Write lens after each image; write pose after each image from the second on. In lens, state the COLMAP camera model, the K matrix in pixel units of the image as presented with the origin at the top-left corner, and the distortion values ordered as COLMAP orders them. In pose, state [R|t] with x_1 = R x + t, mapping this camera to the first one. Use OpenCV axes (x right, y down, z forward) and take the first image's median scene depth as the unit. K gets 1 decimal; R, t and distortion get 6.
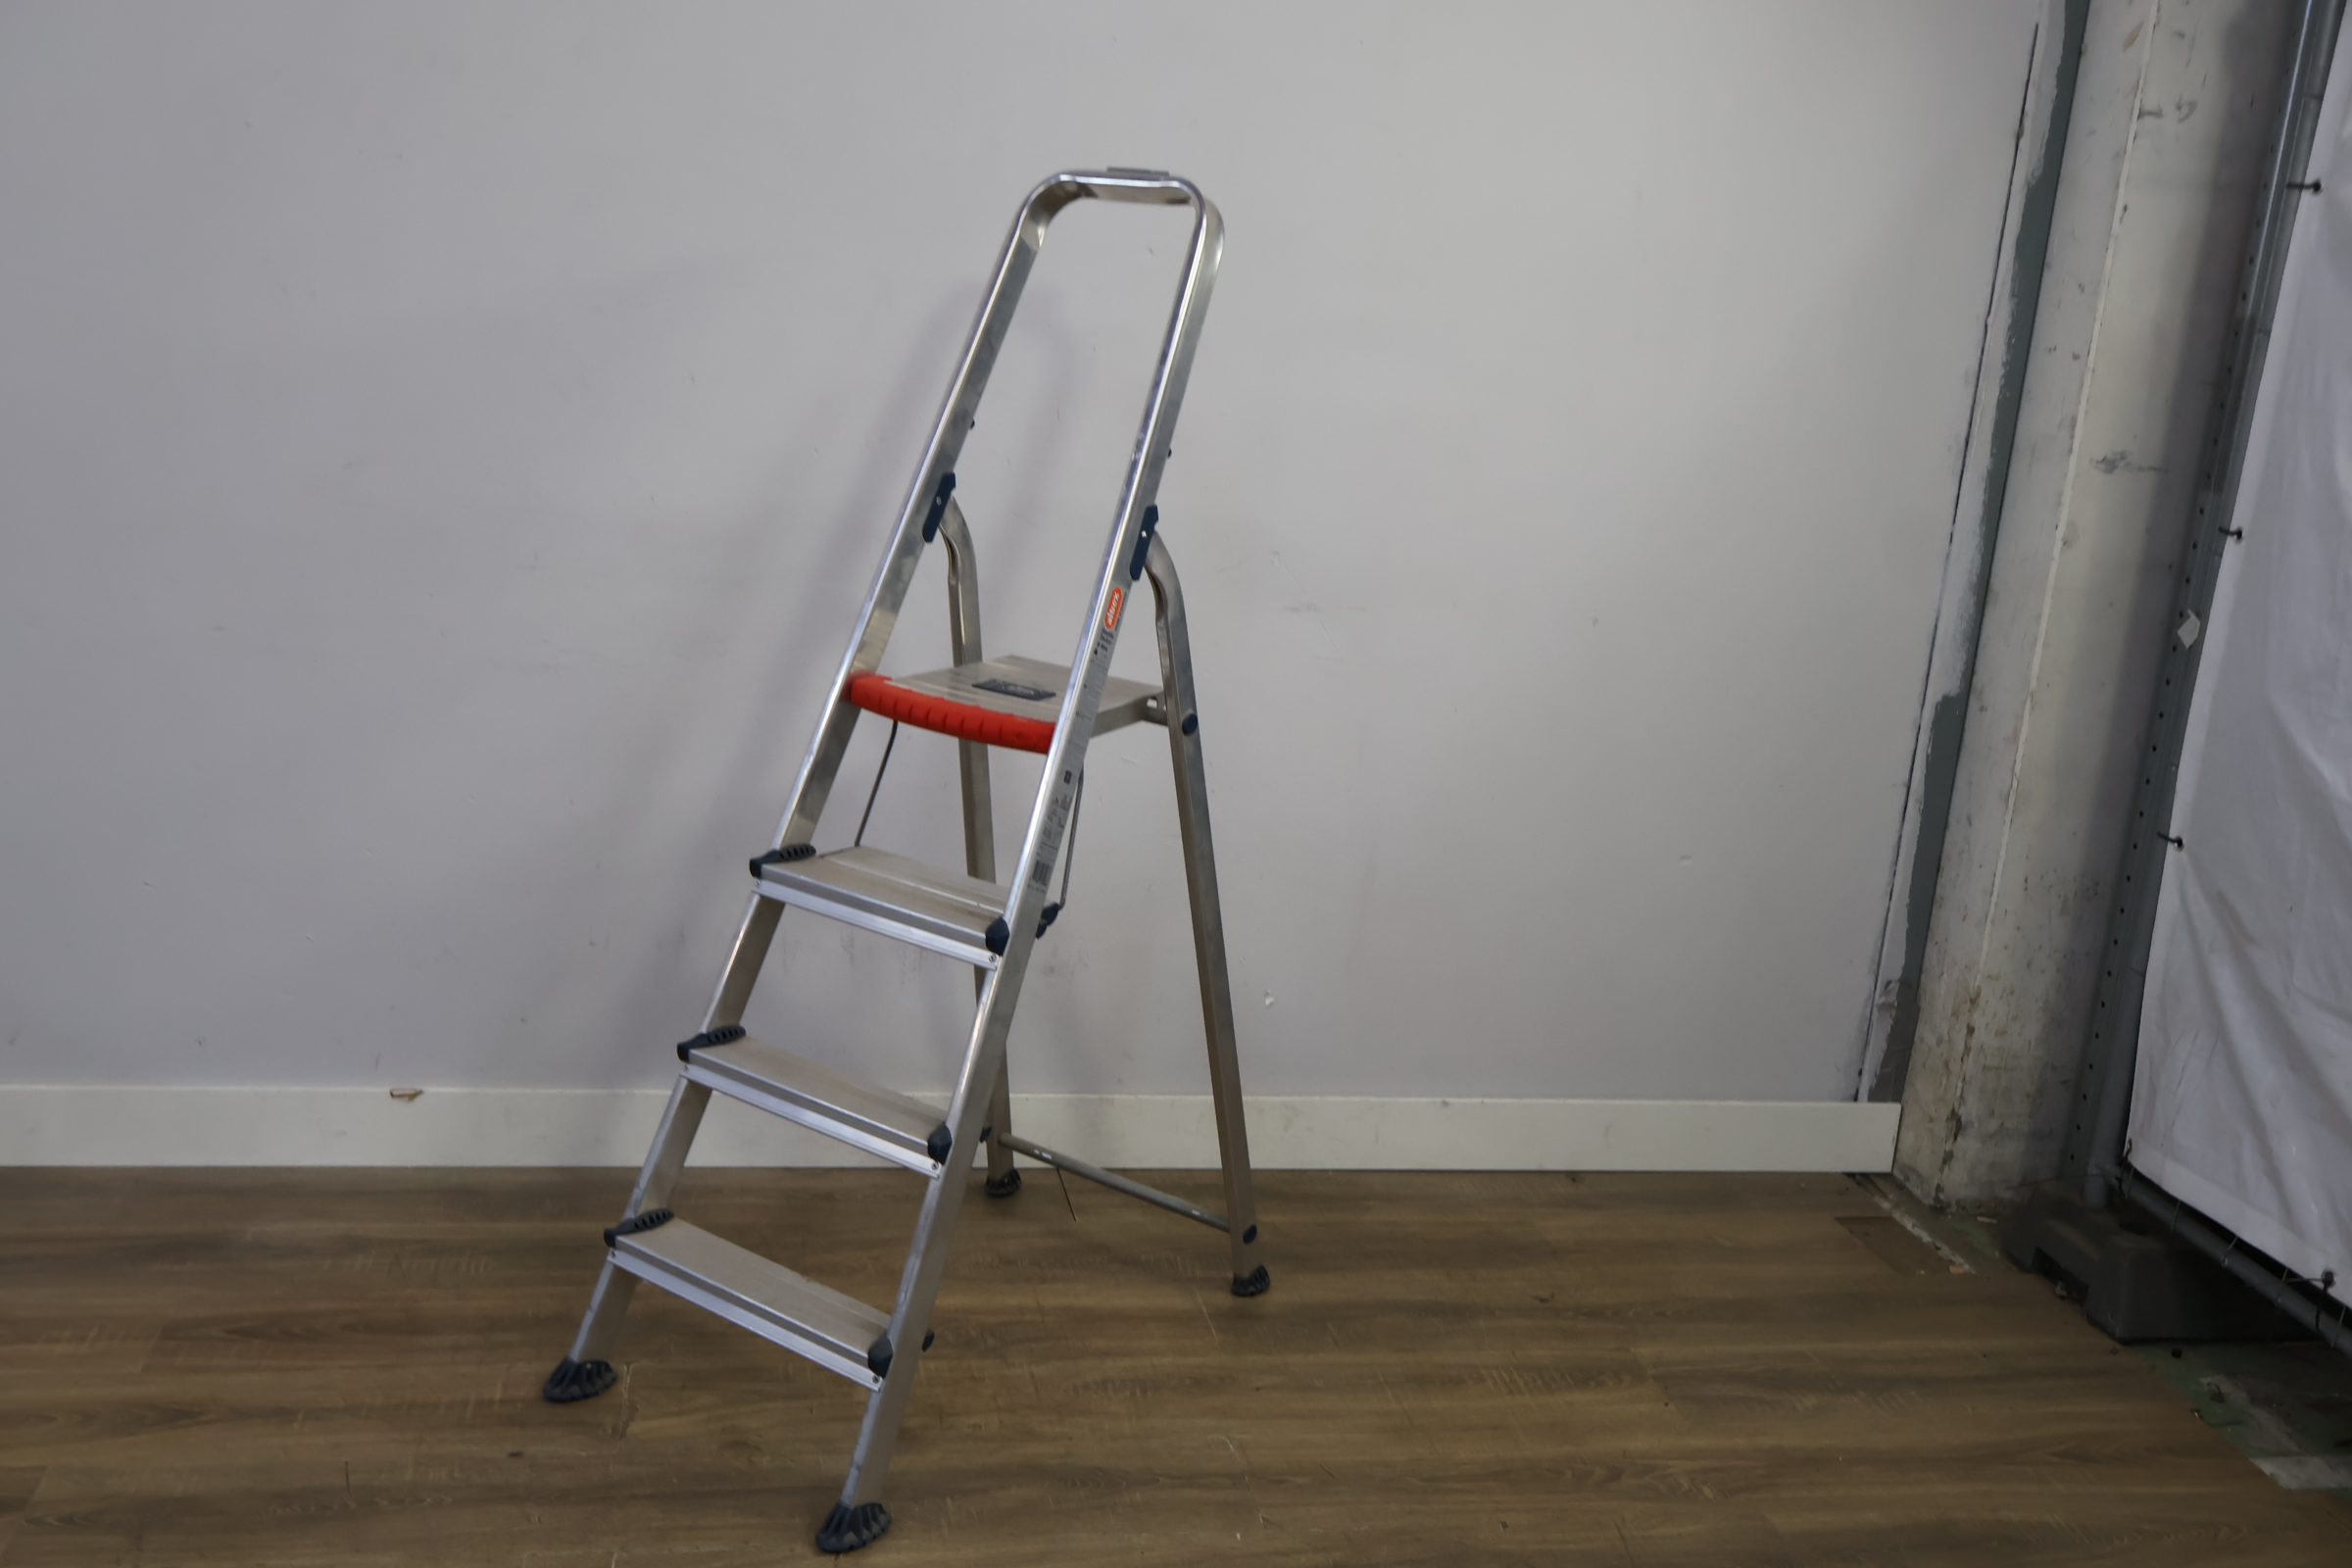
lens RADIAL K [[2263.0, 0, 1167.3], [0, 2263.0, 793.5], [0, 0, 1]] dist [0.005839, 0.005232]
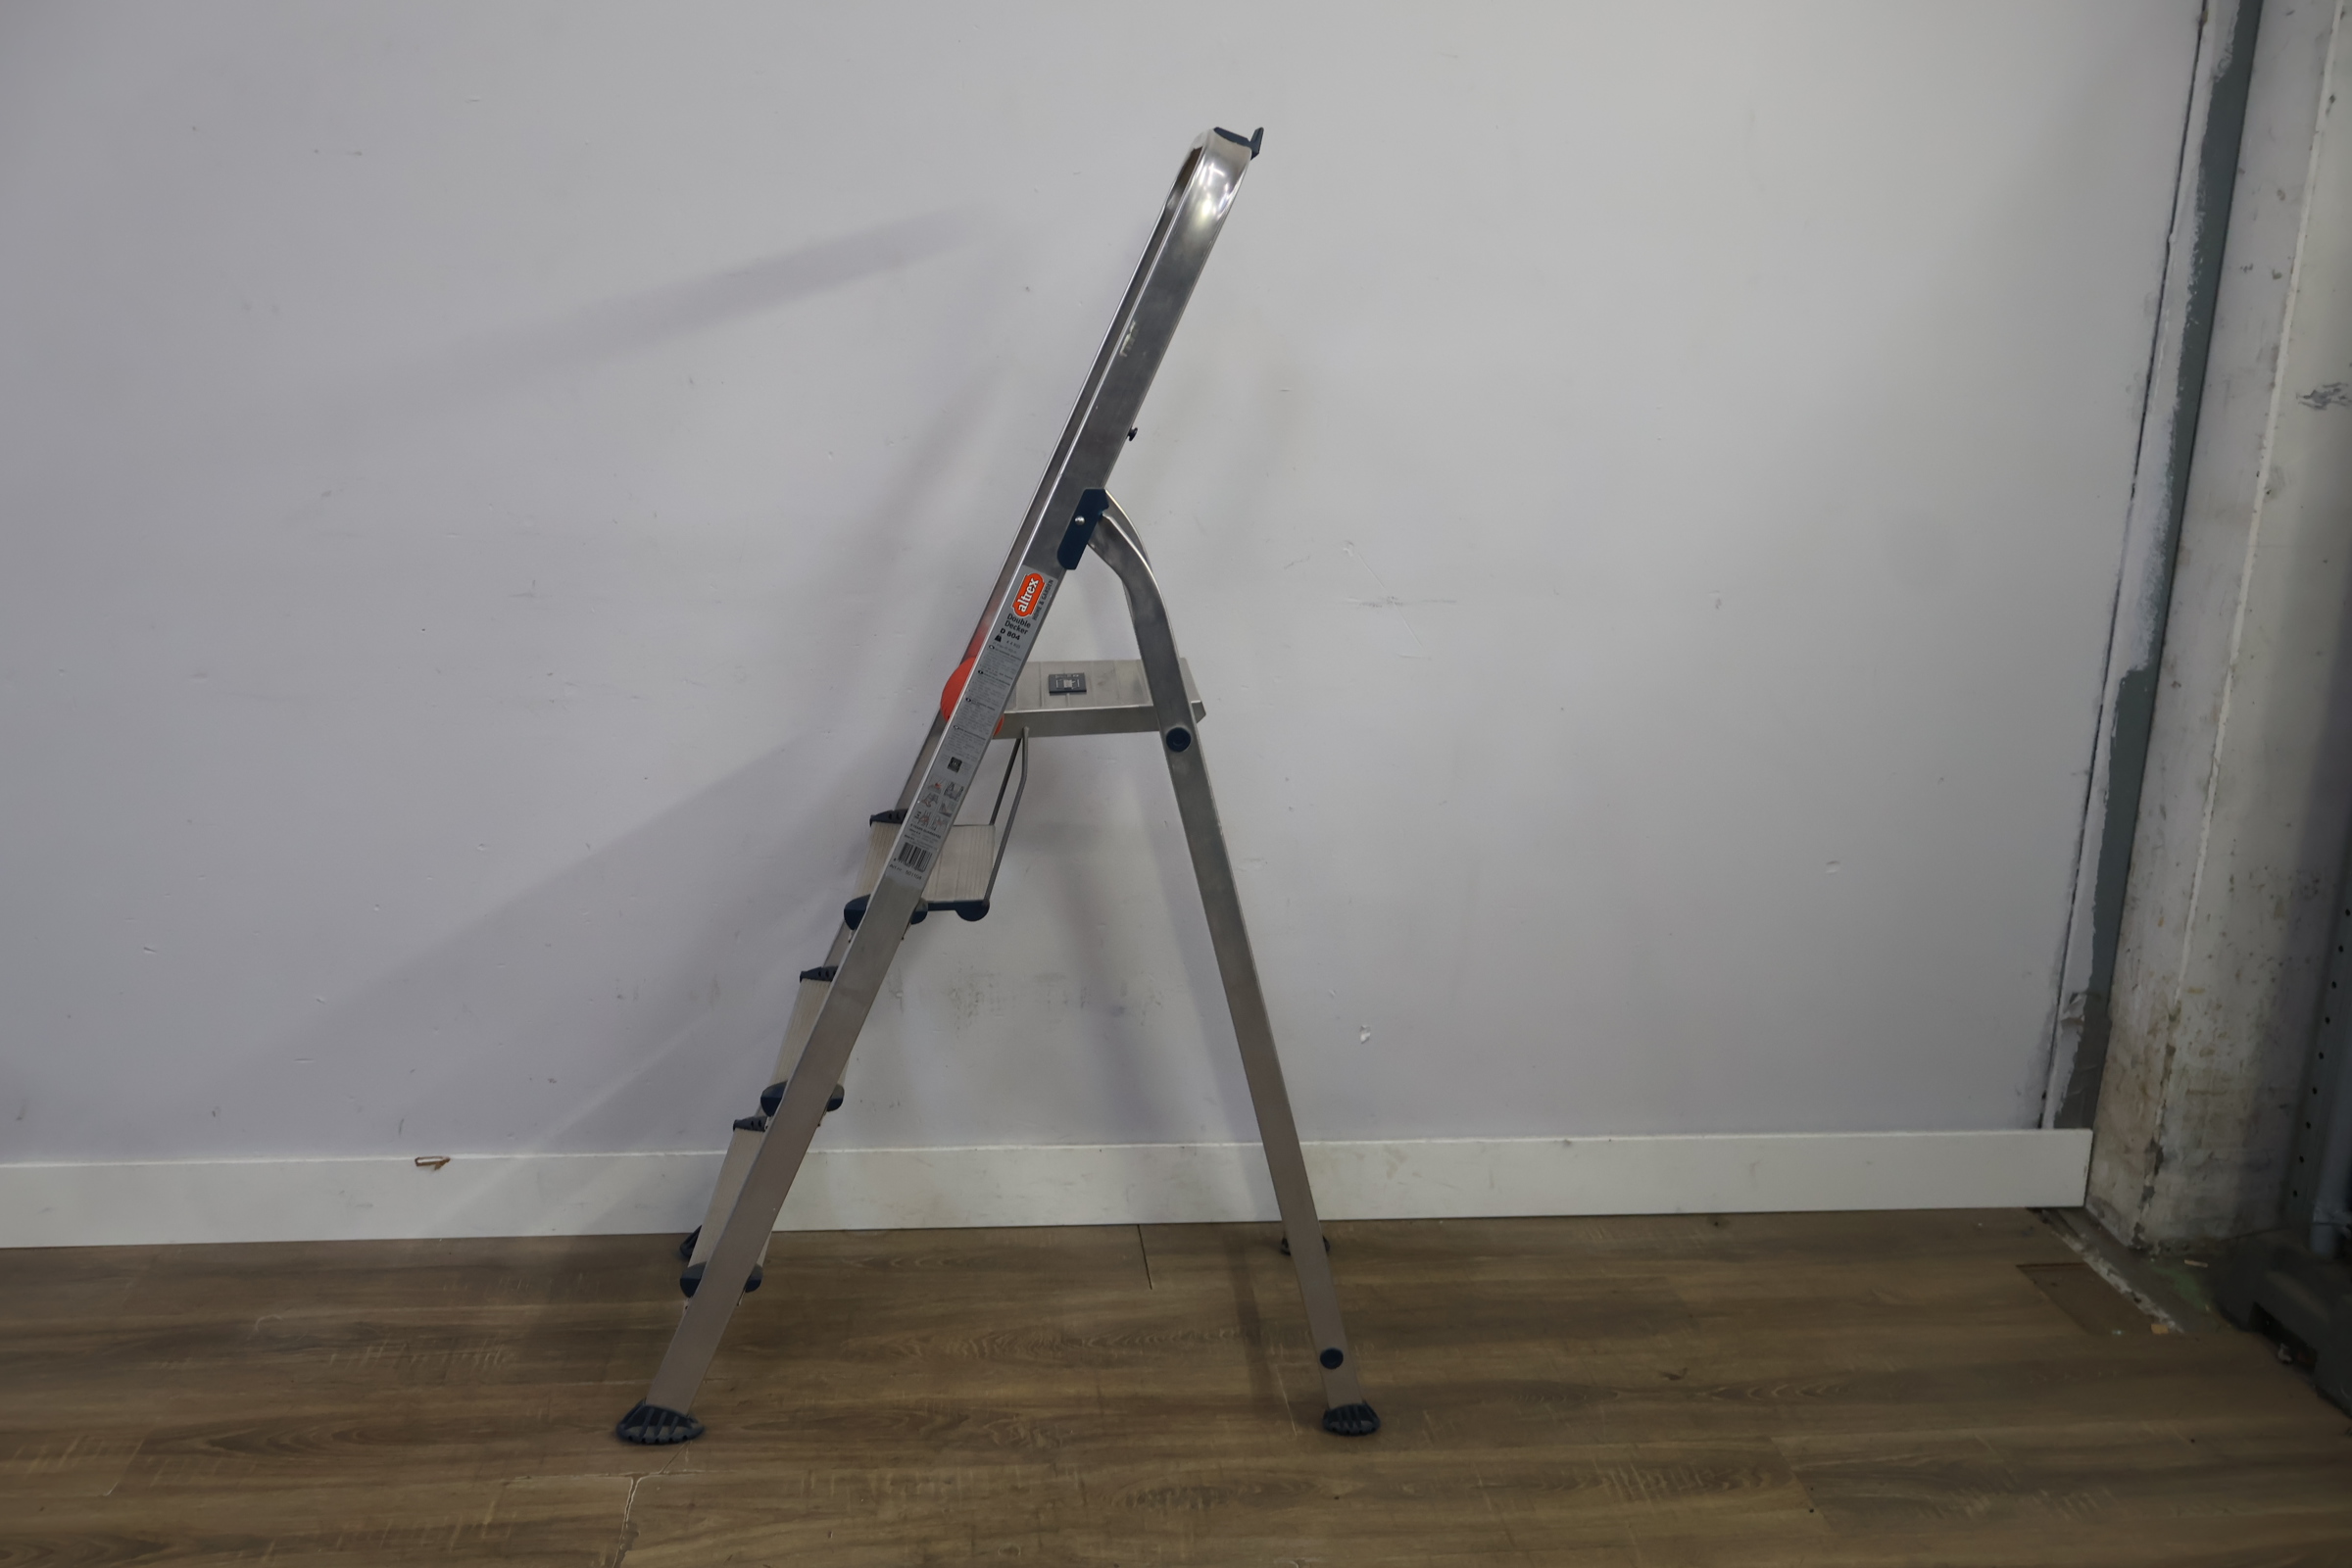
lens RADIAL K [[2197.7, 0, 1177.6], [0, 2197.7, 783.2], [0, 0, 1]] dist [0.004098, 0.007907]
pose [[0.995191, -0.031133, -0.092878, 0.057316], [0.033004, 0.999281, 0.018681, -0.029458], [0.092230, -0.021657, 0.995502, 0.124781]]
